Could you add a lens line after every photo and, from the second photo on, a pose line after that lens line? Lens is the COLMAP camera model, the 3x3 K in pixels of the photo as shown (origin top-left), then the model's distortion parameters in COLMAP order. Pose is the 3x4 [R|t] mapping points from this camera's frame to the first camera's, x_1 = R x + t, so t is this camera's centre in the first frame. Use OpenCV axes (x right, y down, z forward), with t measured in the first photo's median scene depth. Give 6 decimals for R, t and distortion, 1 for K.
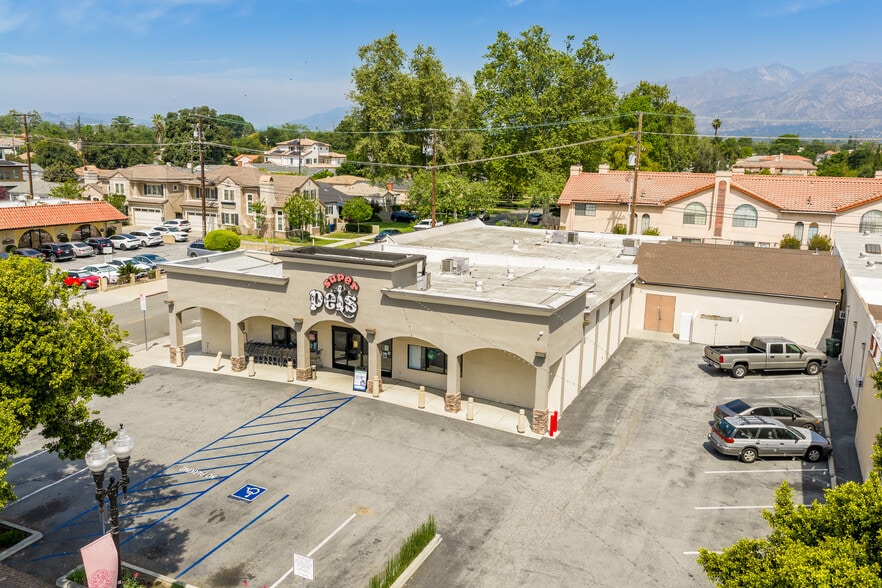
lens RADIAL K [[727.5, 0, 444.0], [0, 727.5, 296.3], [0, 0, 1]] dist [0.033896, -0.016280]
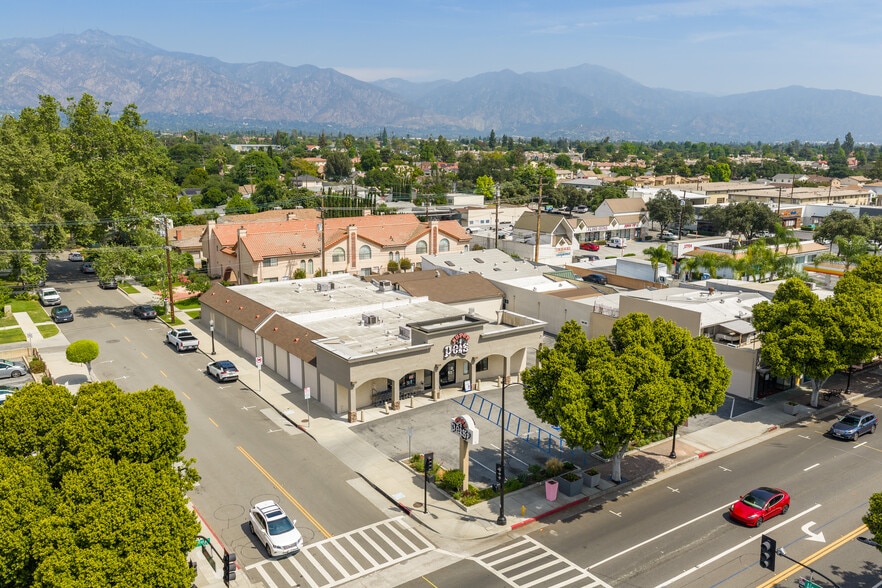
lens RADIAL K [[727.5, 0, 444.0], [0, 727.5, 296.3], [0, 0, 1]] dist [0.033896, -0.016280]
pose [[0.492592, -0.196589, 0.847765, -1.432842], [0.172314, 0.976897, 0.126411, -0.304348], [-0.853030, 0.083813, 0.515087, 0.048879]]
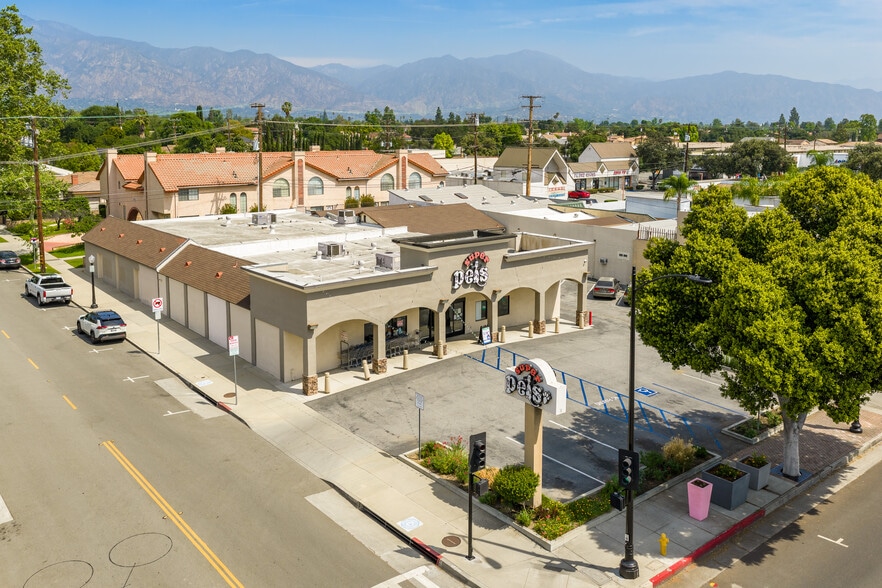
lens RADIAL K [[753.3, 0, 447.5], [0, 753.3, 209.3], [0, 0, 1]] dist [0.022424, 0.002412]
pose [[0.419829, -0.117474, 0.899969, -1.065039], [0.184531, 0.981925, 0.042090, -0.134683], [-0.888646, 0.148401, 0.433918, 0.397774]]
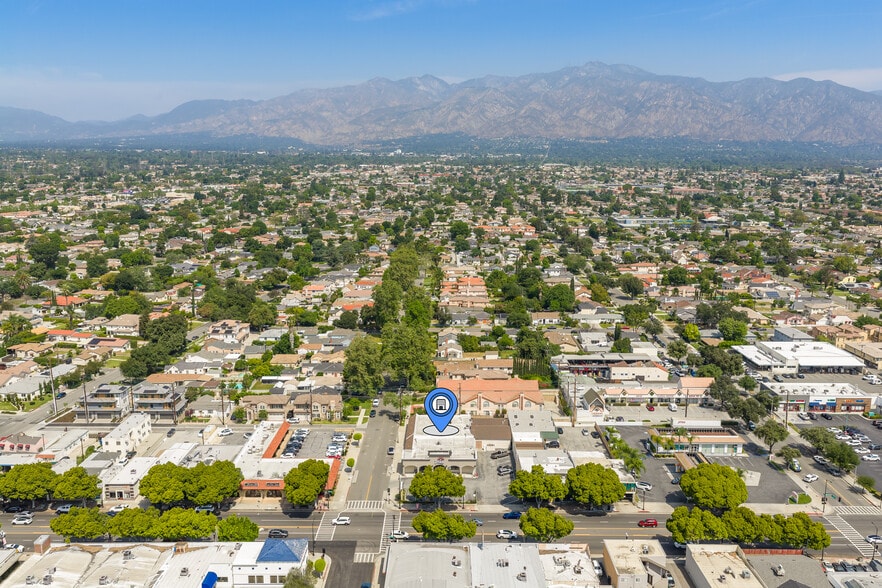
lens RADIAL K [[727.5, 0, 444.0], [0, 727.5, 296.3], [0, 0, 1]] dist [0.033896, -0.016280]
pose [[0.908599, -0.100206, 0.405470, -2.034320], [0.100427, 0.994727, 0.020789, -1.238489], [-0.405416, 0.021831, 0.913872, -3.827339]]
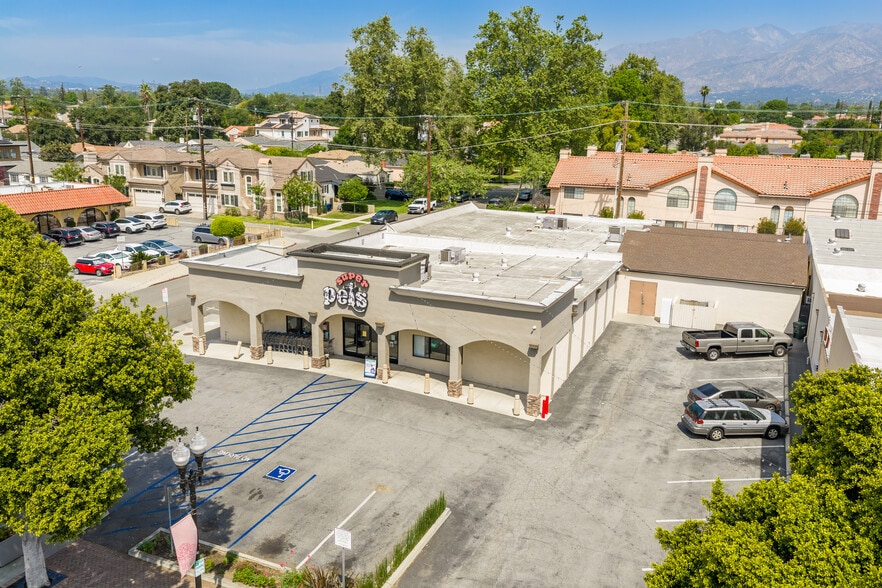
lens RADIAL K [[727.5, 0, 444.0], [0, 727.5, 296.3], [0, 0, 1]] dist [0.033896, -0.016280]
pose [[0.999864, -0.007577, 0.014649, -0.015824], [0.006876, 0.998856, 0.047316, -0.037835], [-0.014991, -0.047209, 0.998773, -0.084278]]
